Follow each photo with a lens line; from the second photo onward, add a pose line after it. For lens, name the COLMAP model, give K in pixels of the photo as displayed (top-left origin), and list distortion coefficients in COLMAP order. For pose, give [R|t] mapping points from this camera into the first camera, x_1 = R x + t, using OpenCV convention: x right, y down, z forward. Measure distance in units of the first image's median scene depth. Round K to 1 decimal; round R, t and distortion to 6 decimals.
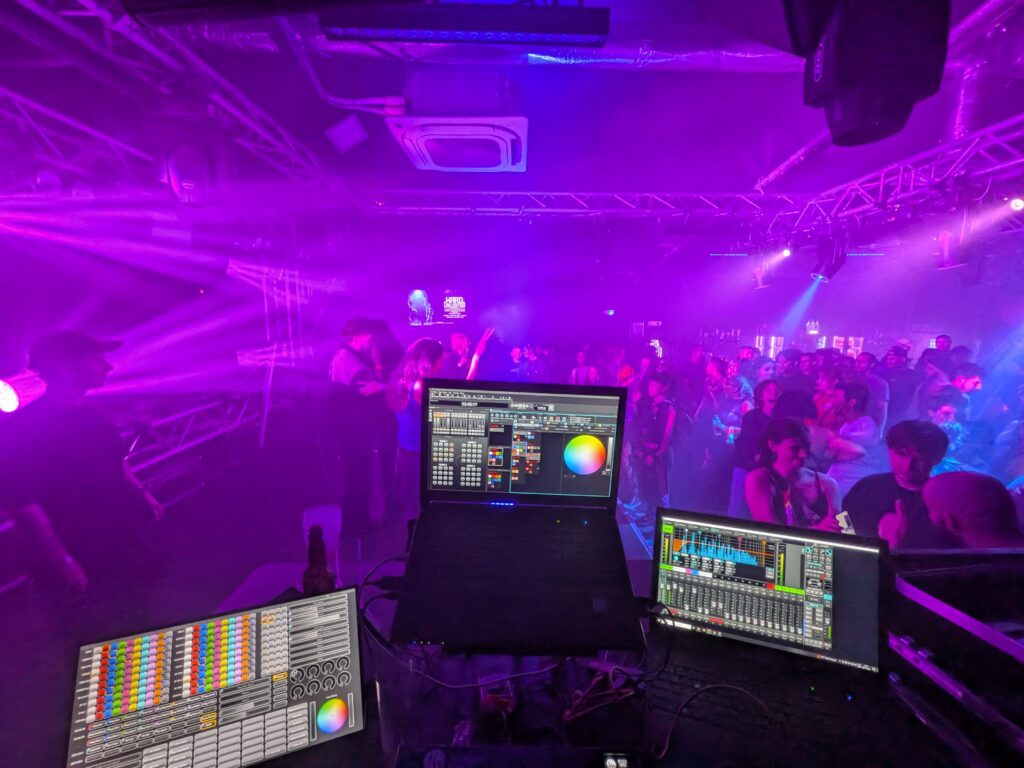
lens RADIAL K [[458.0, 0, 516.1], [0, 458.0, 383.6], [0, 0, 1]] dist [0.009903, -0.000926]
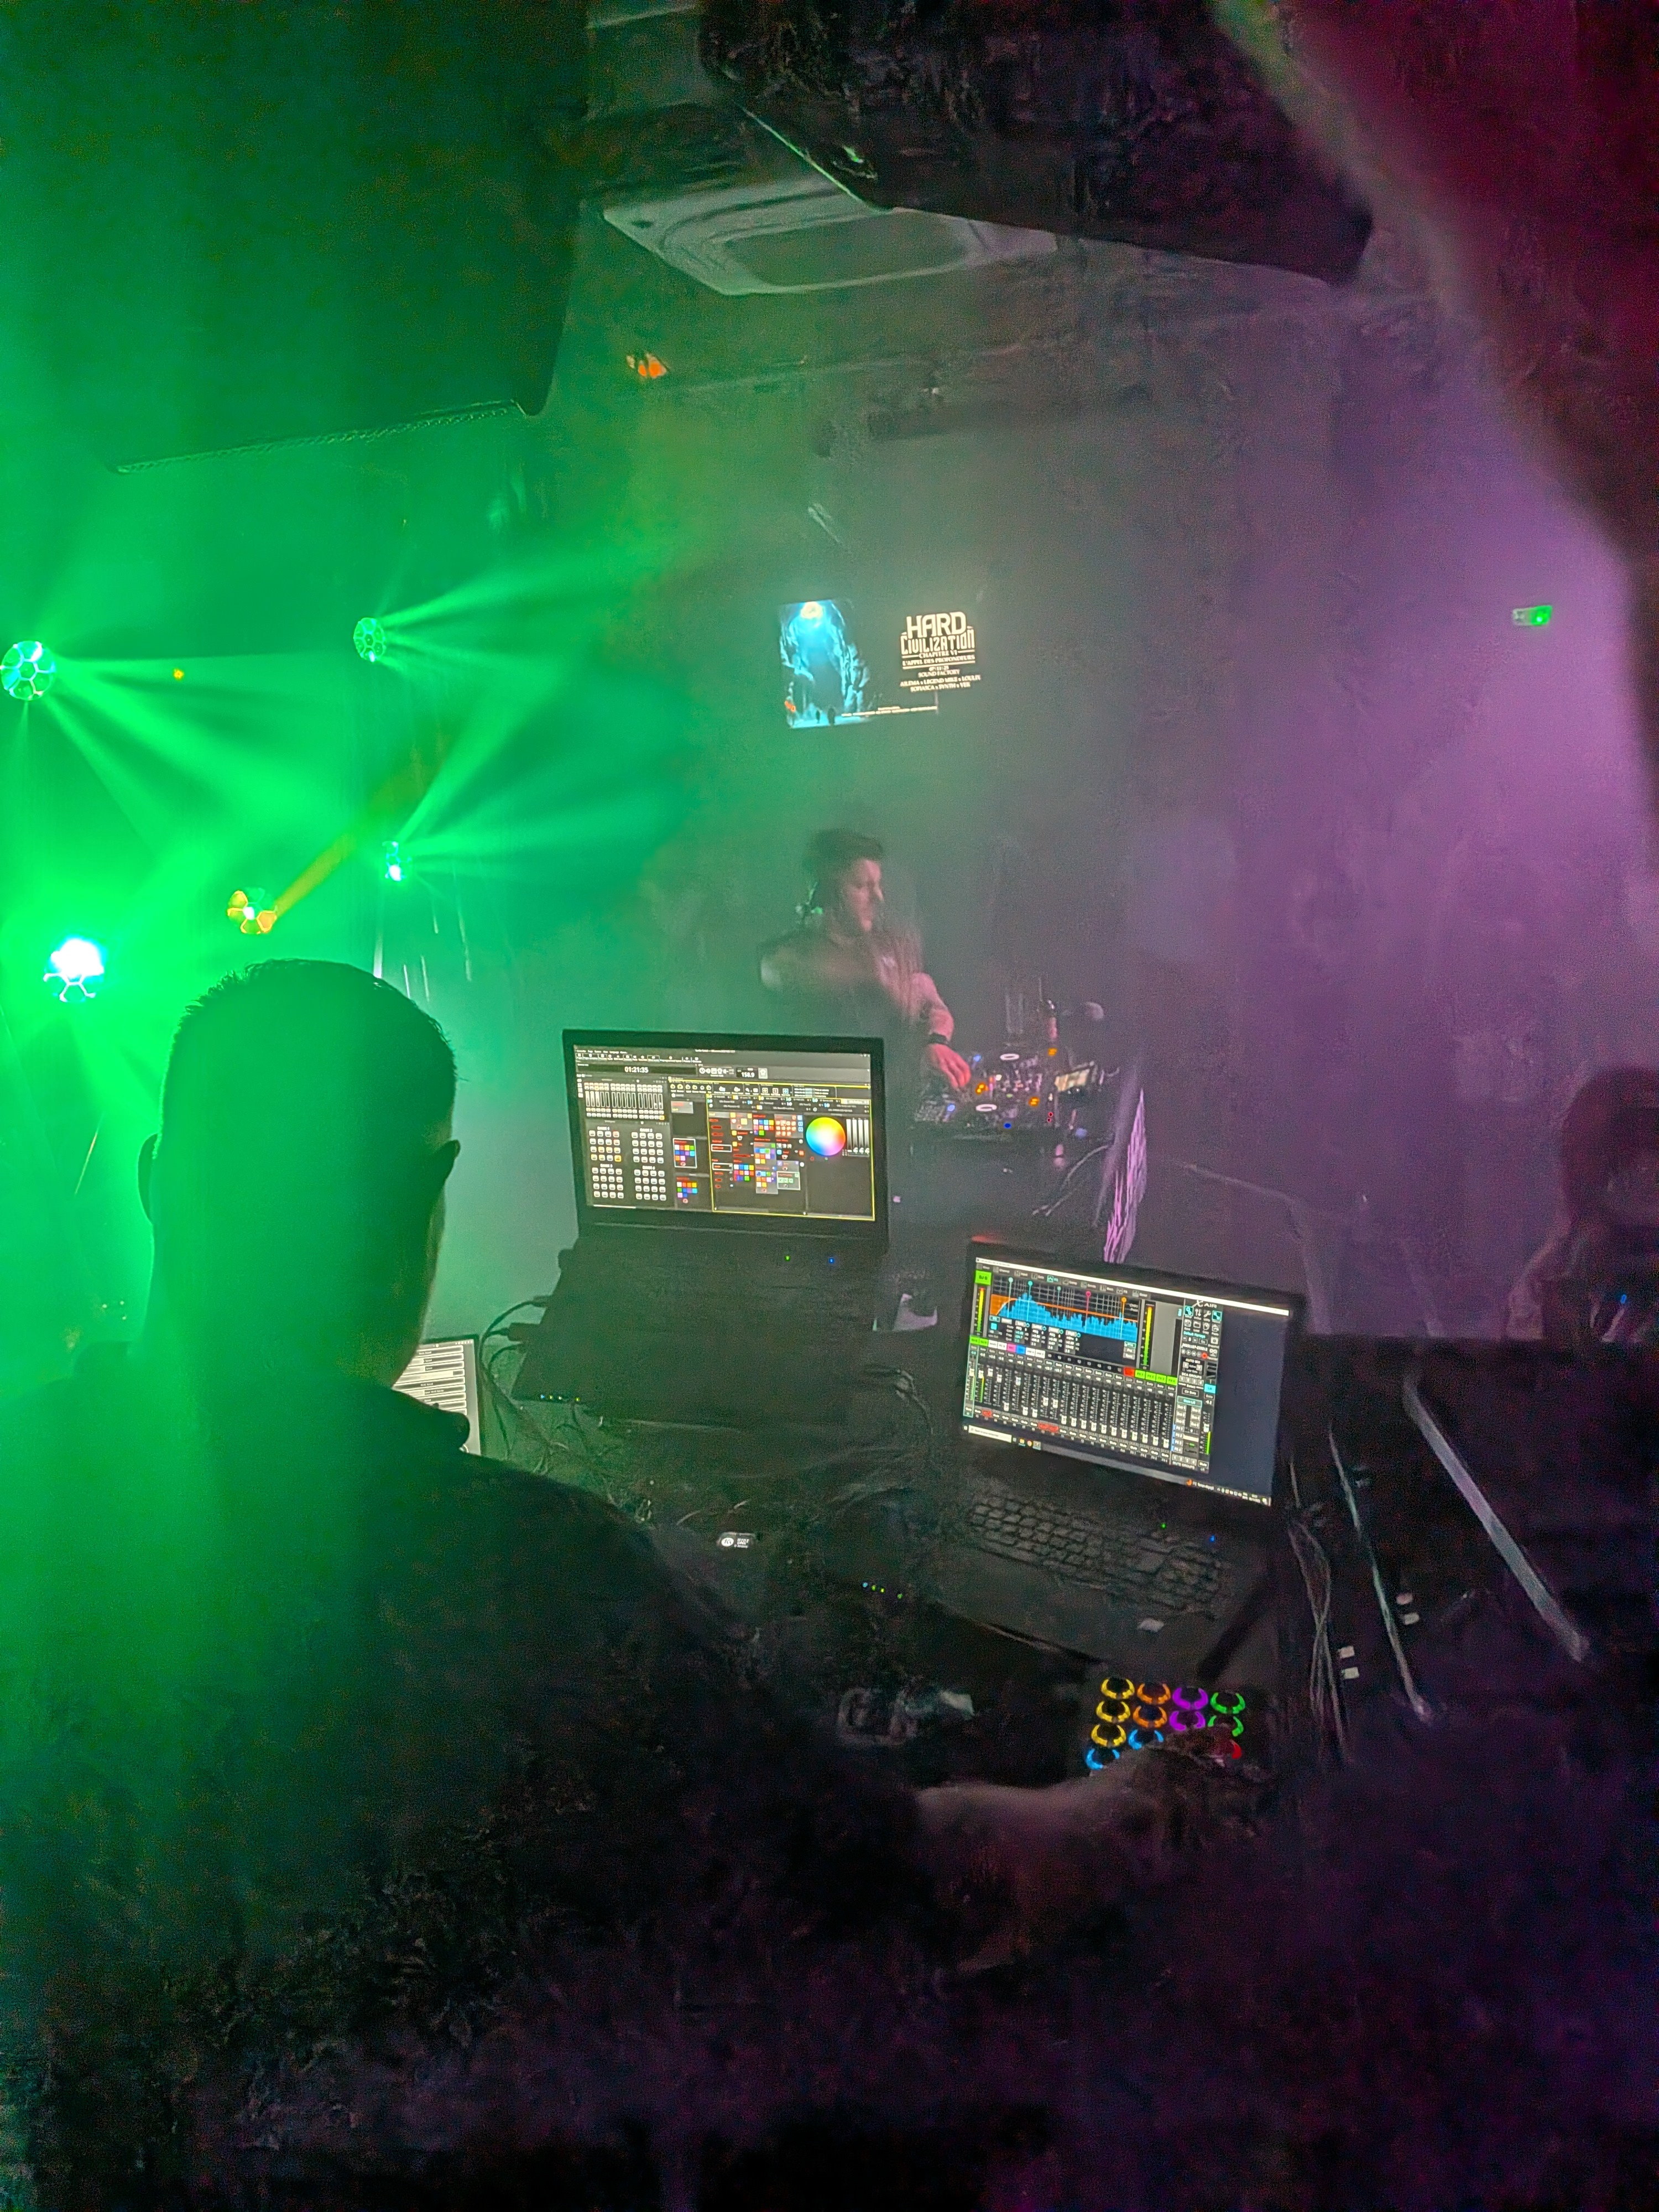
lens RADIAL K [[1579.3, 0, 710.2], [0, 1579.3, 992.8], [0, 0, 1]] dist [-0.033913, 0.001208]
pose [[0.950110, -0.031075, -0.310365, 0.667792], [0.052152, 0.996844, 0.059844, -0.184309], [0.307526, -0.073045, 0.948732, -1.006234]]
